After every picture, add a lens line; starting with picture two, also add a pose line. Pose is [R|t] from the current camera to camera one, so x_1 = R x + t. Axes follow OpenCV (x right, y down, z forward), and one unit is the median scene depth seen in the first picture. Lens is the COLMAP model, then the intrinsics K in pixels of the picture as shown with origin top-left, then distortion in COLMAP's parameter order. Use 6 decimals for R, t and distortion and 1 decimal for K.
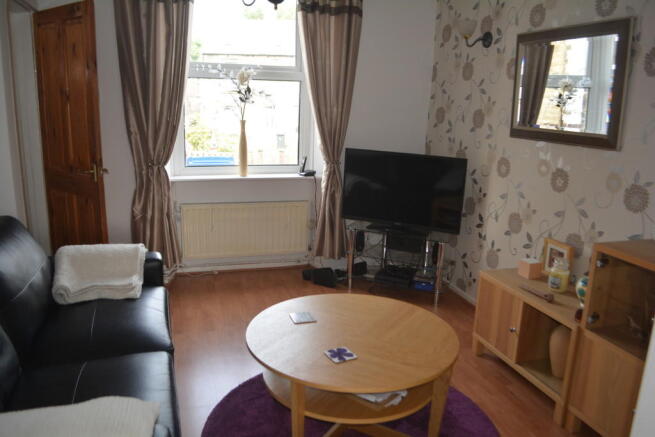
lens RADIAL K [[525.1, 0, 327.5], [0, 525.1, 218.5], [0, 0, 1]] dist [-0.065866, -0.005637]
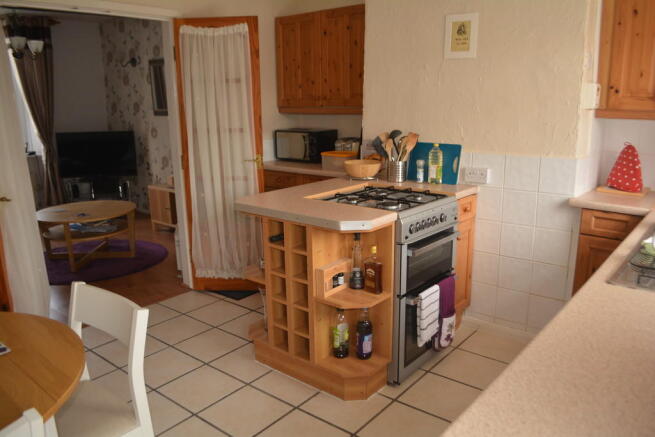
lens RADIAL K [[525.1, 0, 327.5], [0, 525.1, 218.5], [0, 0, 1]] dist [-0.065866, -0.005637]
pose [[0.836867, -0.172956, 0.519365, -0.136538], [0.166645, 0.984235, 0.059246, 0.173175], [-0.521424, 0.036969, 0.852496, -0.776395]]
